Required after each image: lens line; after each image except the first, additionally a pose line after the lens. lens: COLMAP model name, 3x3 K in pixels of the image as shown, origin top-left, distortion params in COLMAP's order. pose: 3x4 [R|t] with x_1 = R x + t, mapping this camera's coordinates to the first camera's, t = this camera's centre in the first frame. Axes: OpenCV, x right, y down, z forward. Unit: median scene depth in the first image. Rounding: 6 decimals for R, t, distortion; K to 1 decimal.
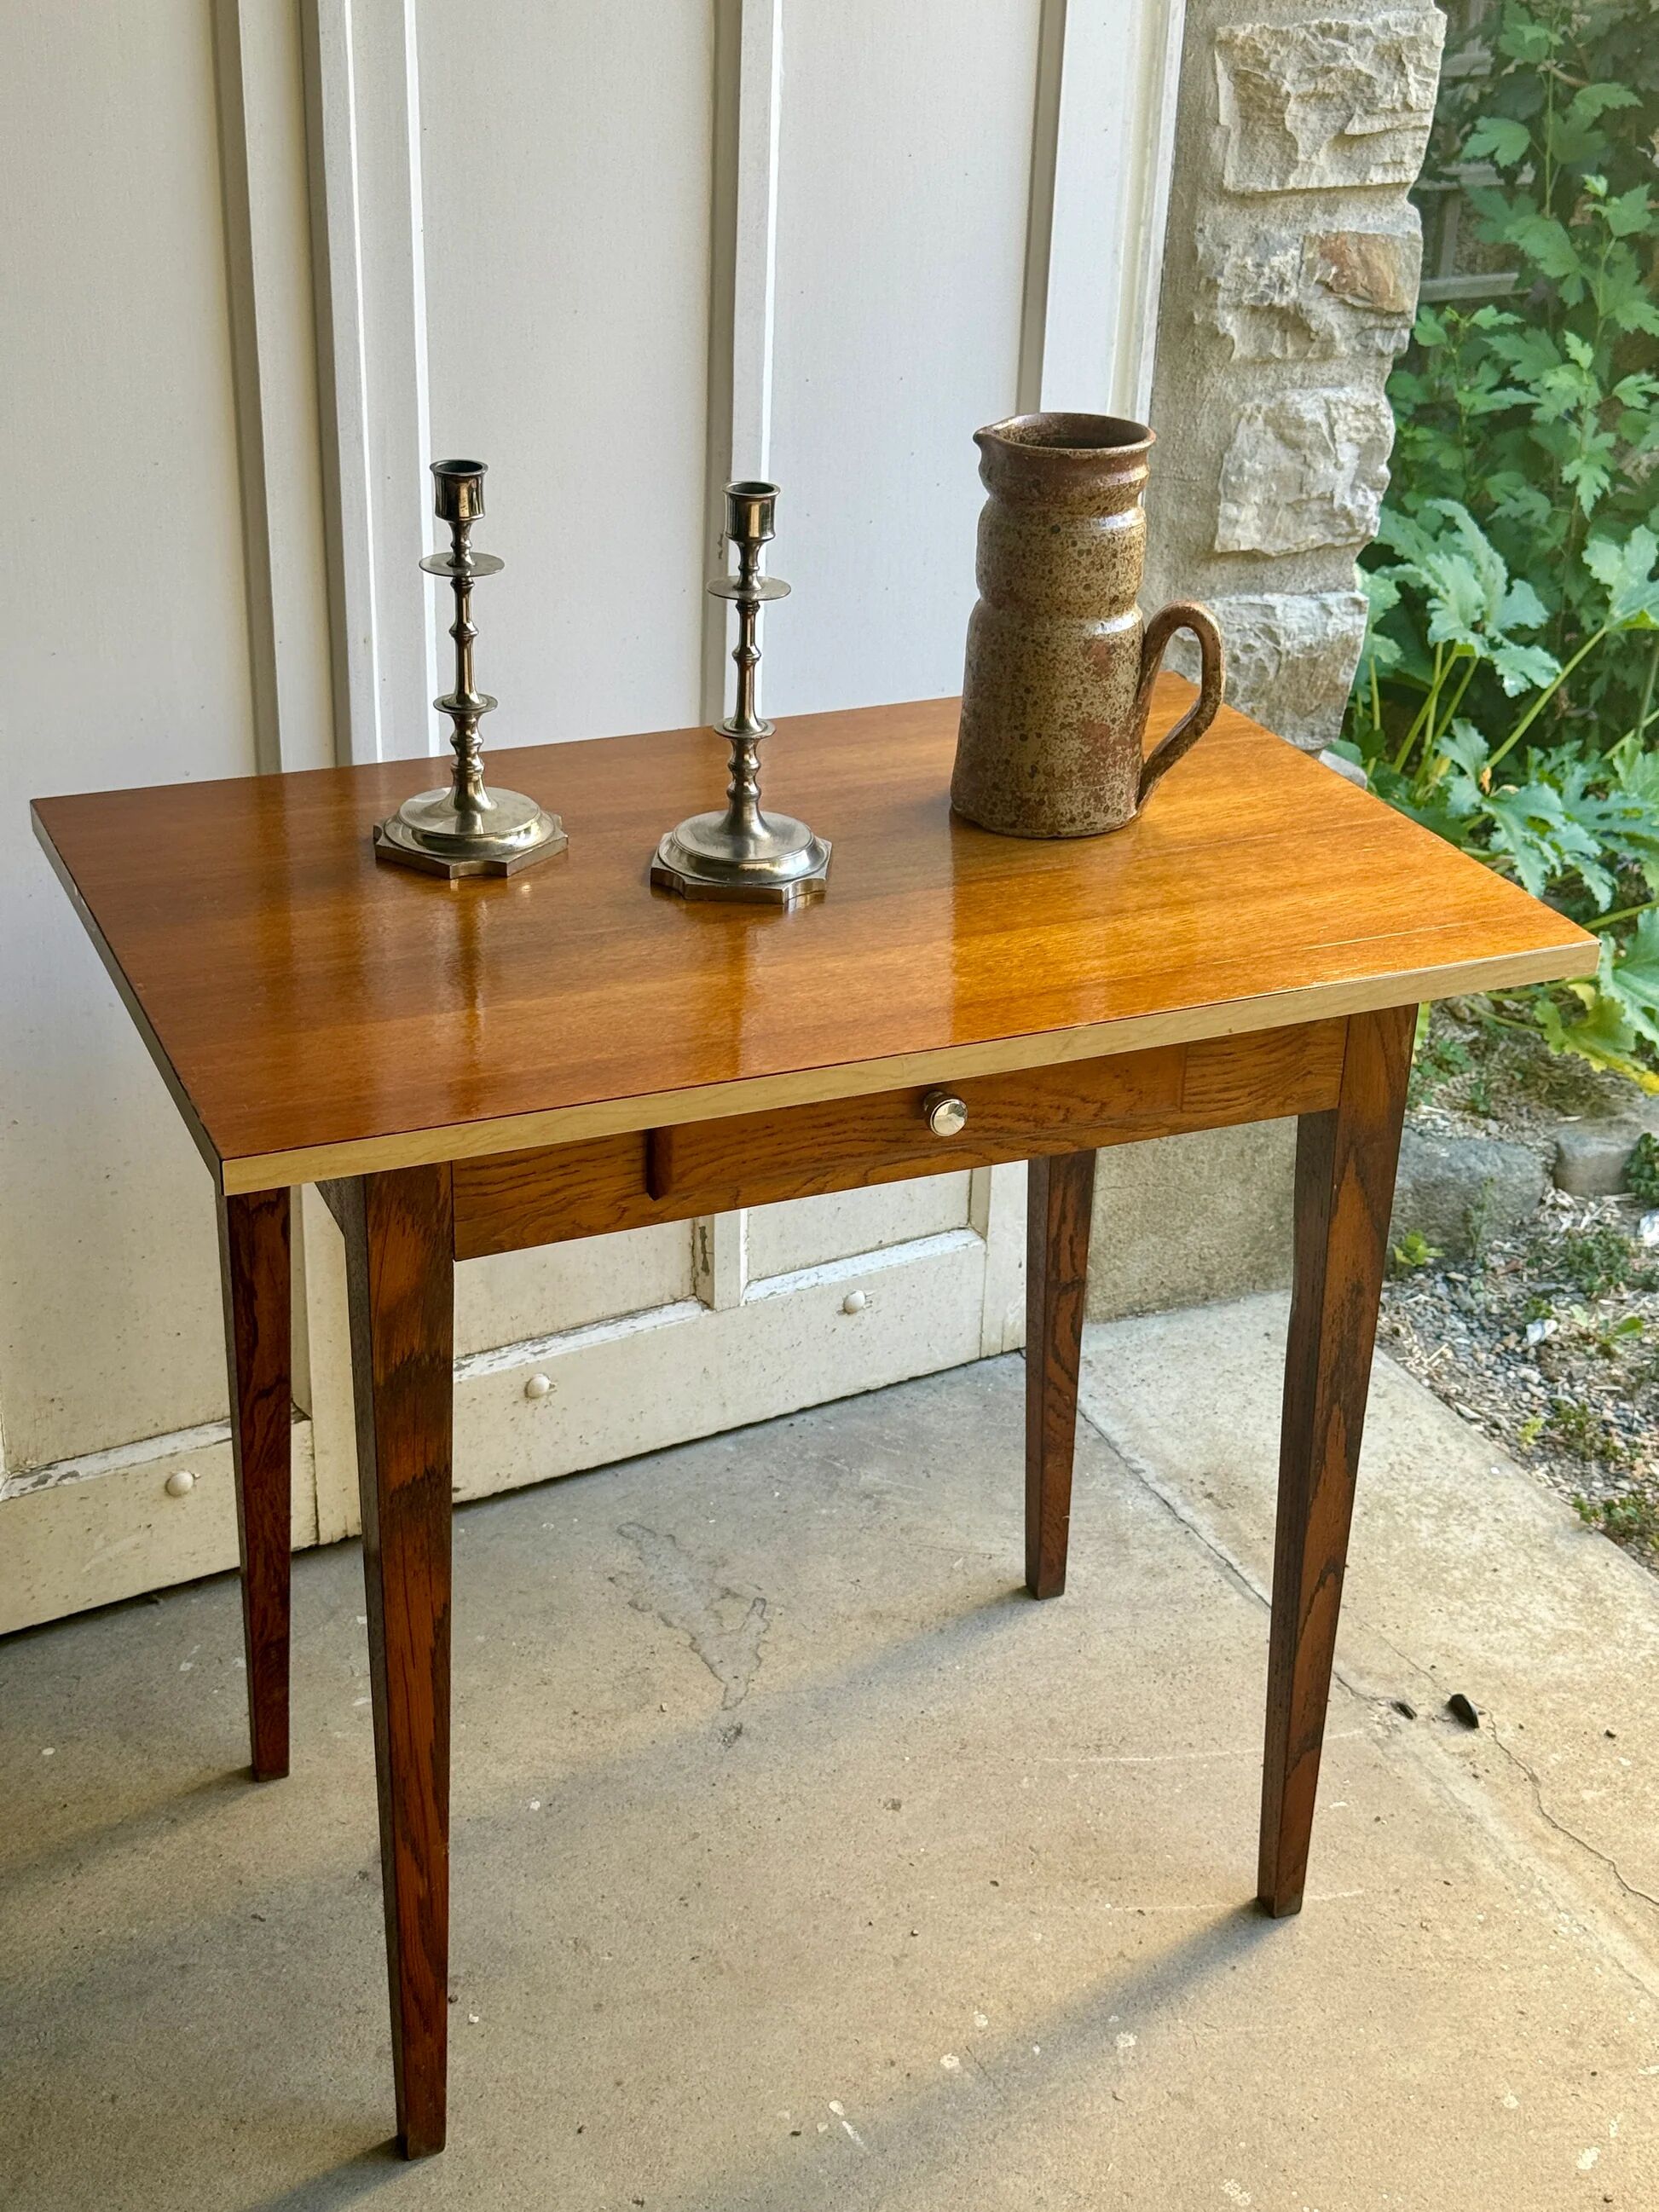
lens RADIAL K [[3135.6, 0, 824.7], [0, 3135.6, 1107.3], [0, 0, 1]] dist [0.140287, 0.000000]
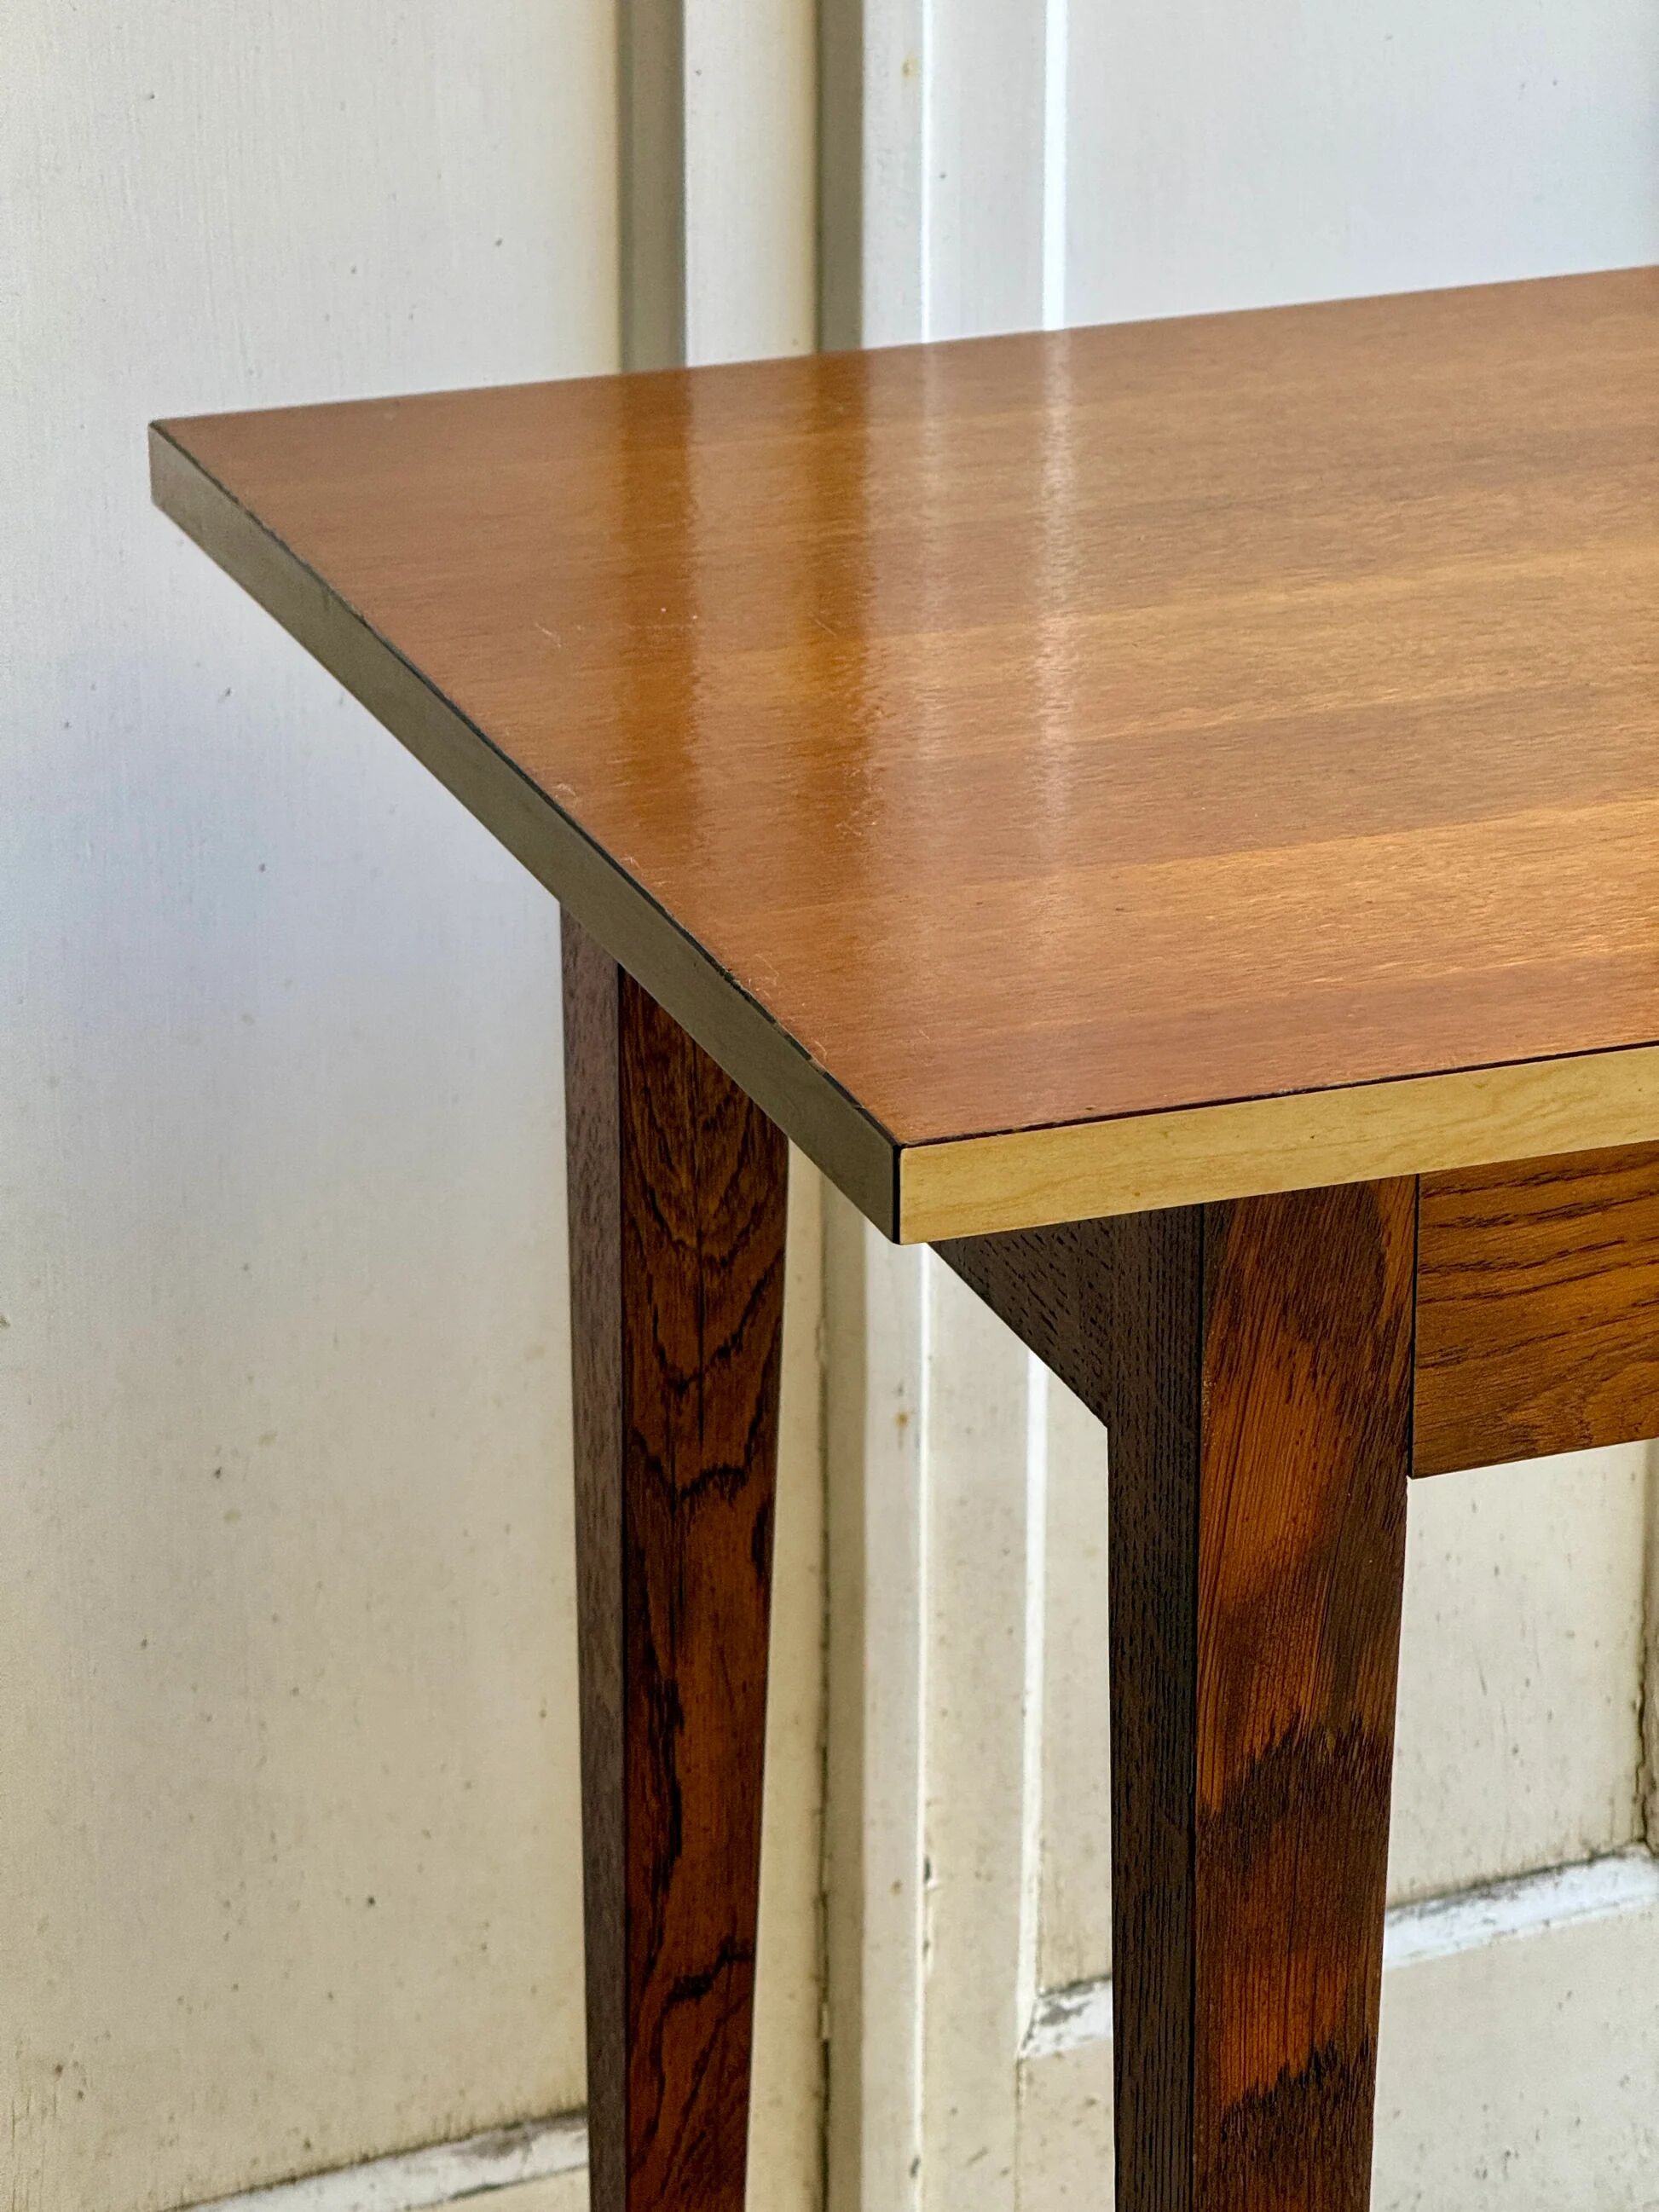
lens RADIAL K [[7951.3, 0, 901.7], [0, 7951.3, 1139.0], [0, 0, 1]] dist [0.273076, 0.000000]
pose [[0.999005, -0.011187, -0.043178, -0.095081], [0.007341, 0.996075, -0.088211, 0.064236], [0.043996, 0.087806, 0.995166, 0.025270]]
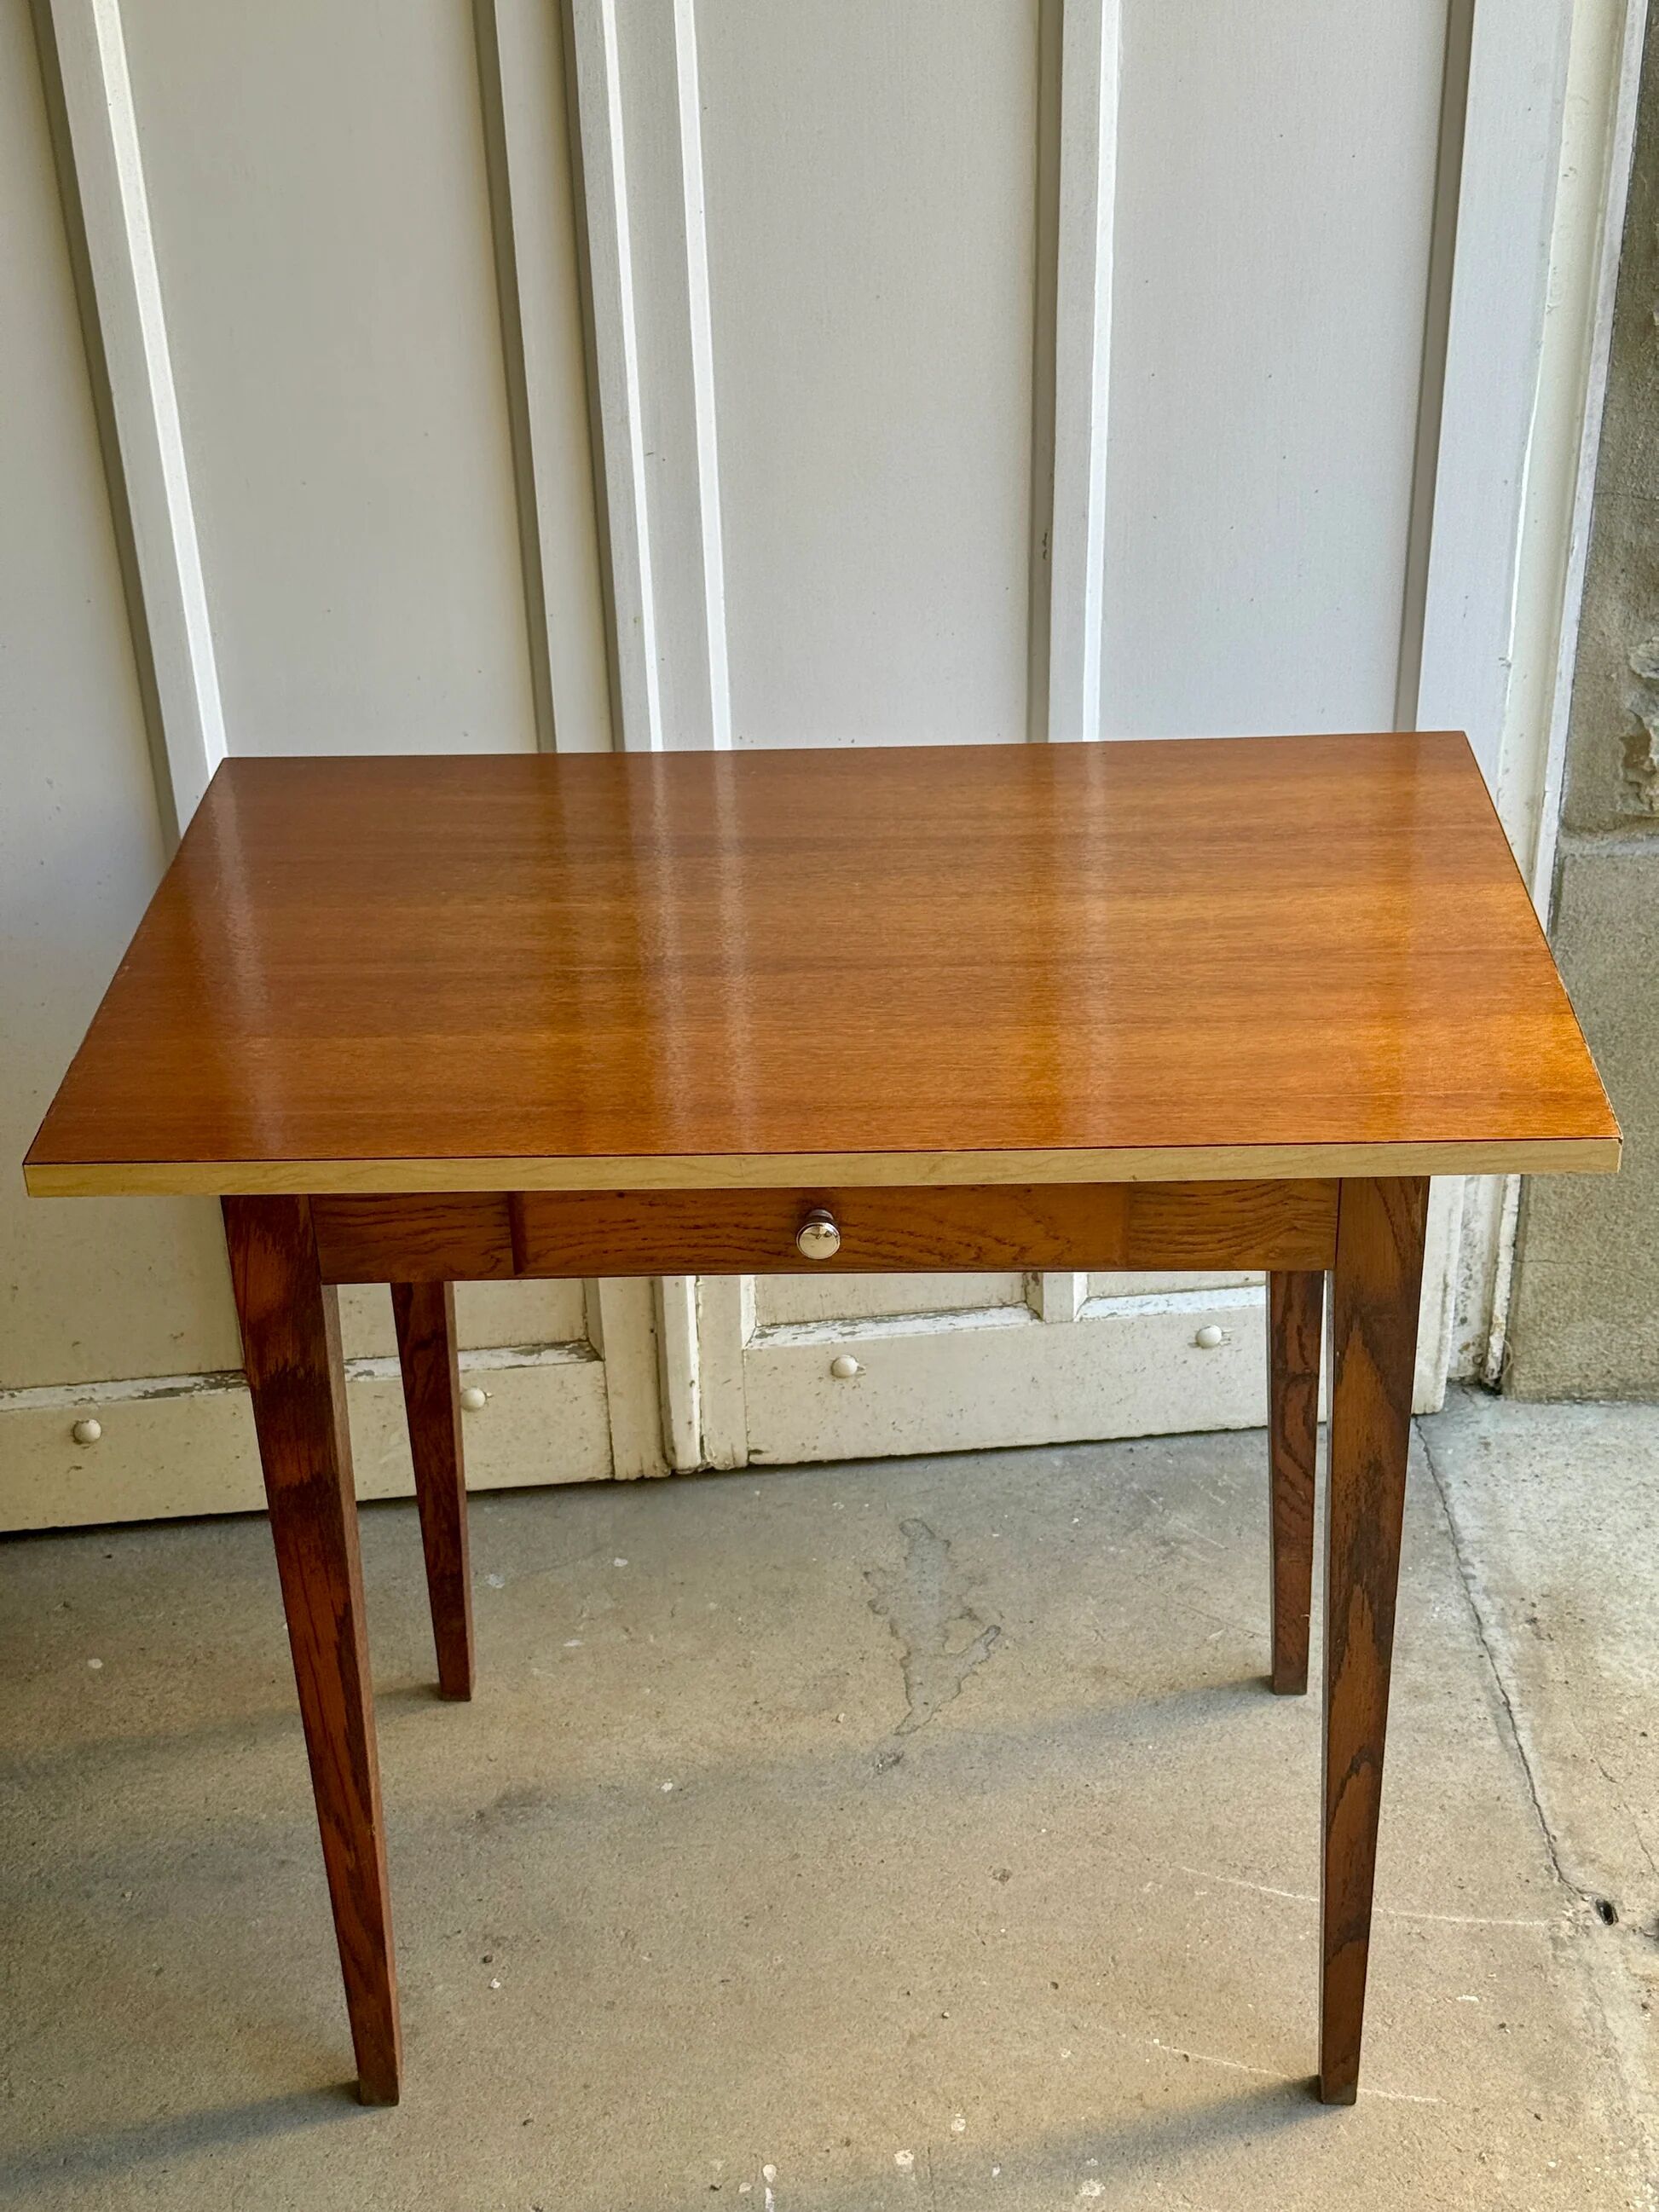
lens RADIAL K [[3135.6, 0, 826.2], [0, 3135.6, 1119.8], [0, 0, 1]] dist [0.140287, 0.000000]
pose [[0.911454, 0.155517, -0.380876, 0.283103], [-0.131392, 0.987352, 0.088721, -0.079516], [0.389857, -0.030821, 0.920360, 0.090596]]
